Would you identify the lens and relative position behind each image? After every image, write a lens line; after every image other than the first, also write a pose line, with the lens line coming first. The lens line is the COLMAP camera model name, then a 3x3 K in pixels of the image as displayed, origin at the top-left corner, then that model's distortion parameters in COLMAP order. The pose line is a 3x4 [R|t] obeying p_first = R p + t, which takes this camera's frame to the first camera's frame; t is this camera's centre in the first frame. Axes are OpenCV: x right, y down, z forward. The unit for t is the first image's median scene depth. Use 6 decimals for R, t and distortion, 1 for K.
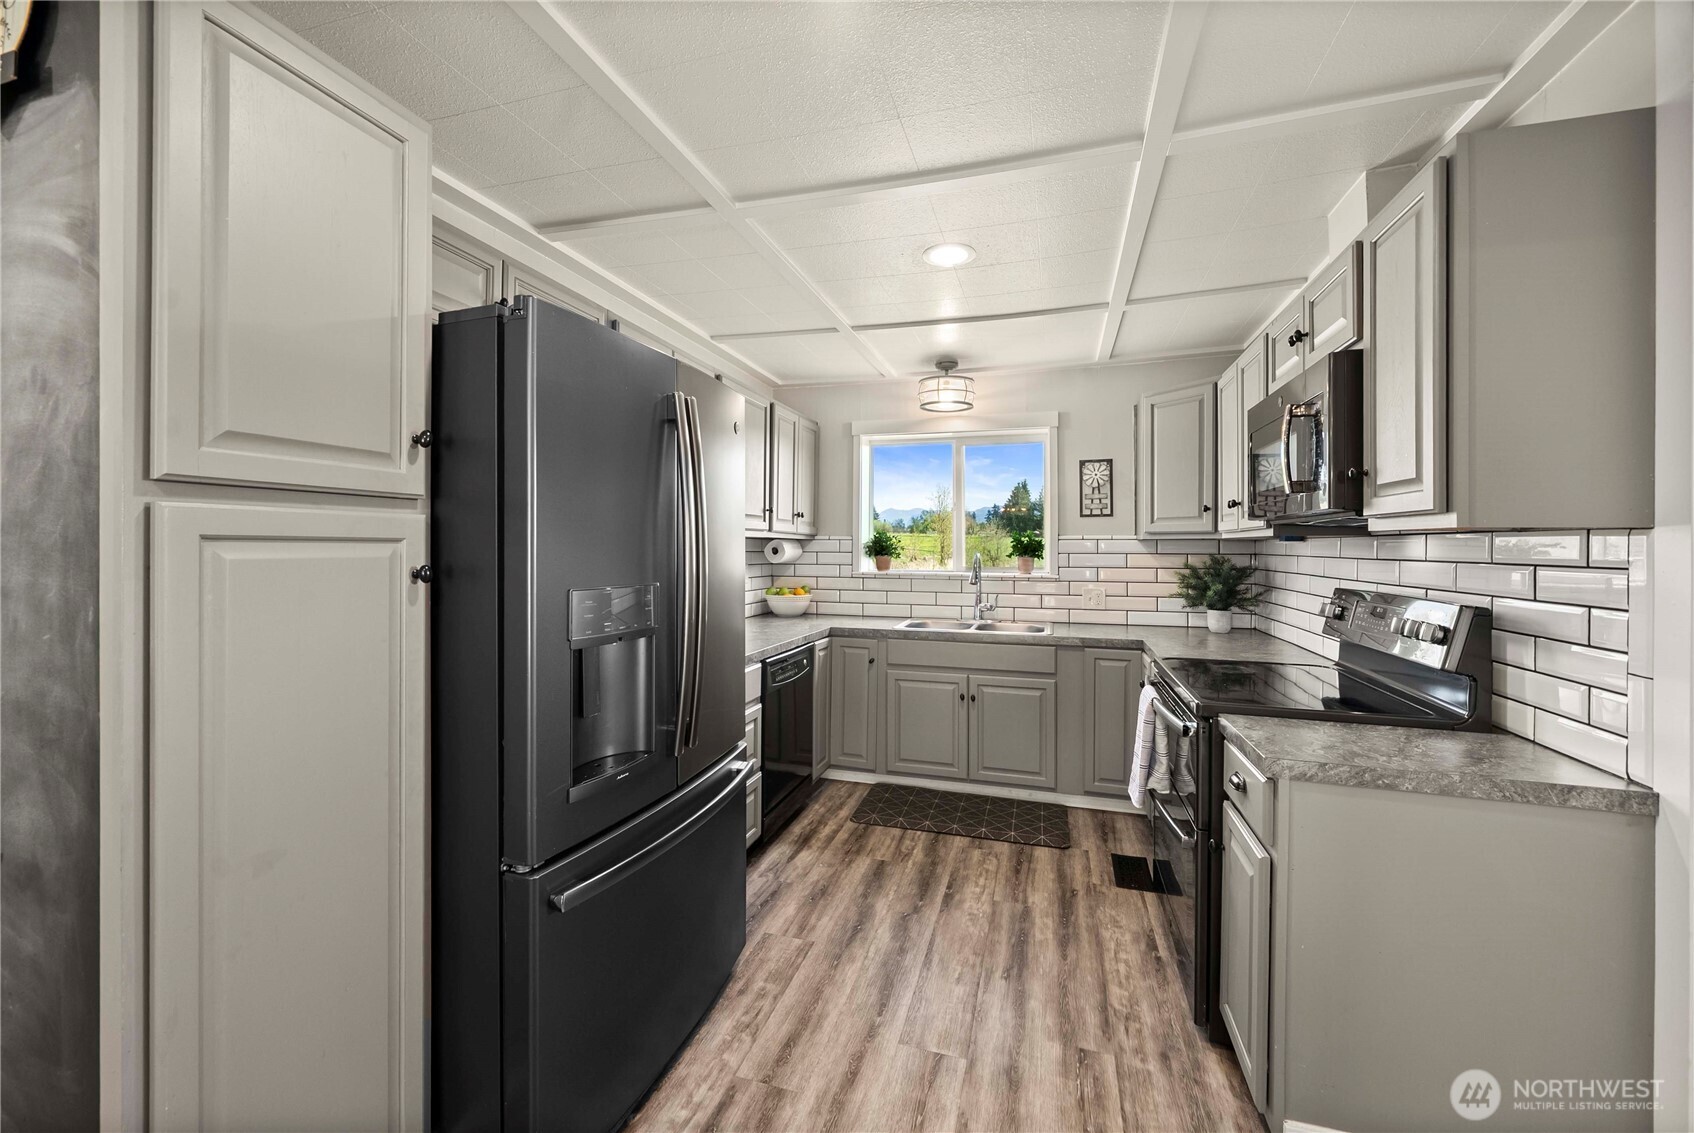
lens RADIAL K [[682.1, 0, 851.0], [0, 682.1, 549.1], [0, 0, 1]] dist [-0.001719, -0.000123]
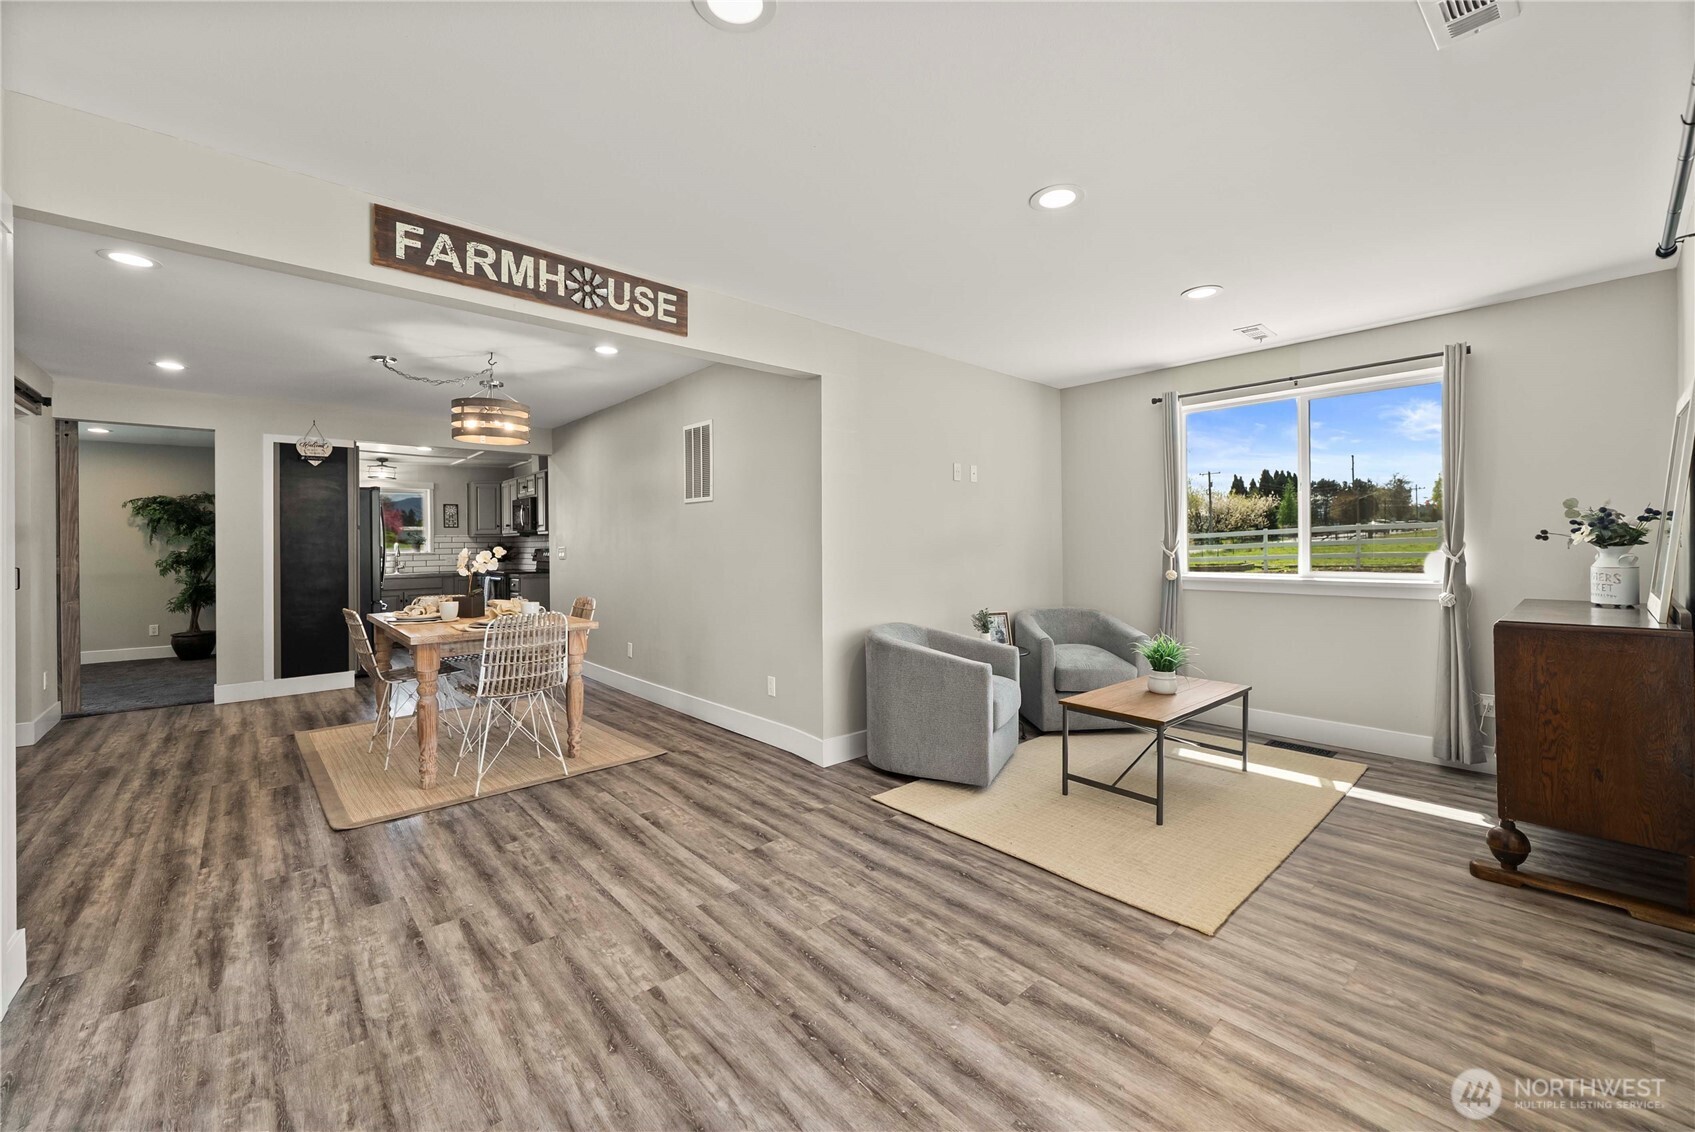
lens RADIAL K [[663.2, 0, 848.7], [0, 663.2, 551.9], [0, 0, 1]] dist [-0.001100, -0.000199]
pose [[0.528145, -0.020581, 0.848905, -0.931446], [0.015760, 0.999772, 0.014434, 0.028986], [-0.849008, 0.005755, 0.528348, -1.506285]]
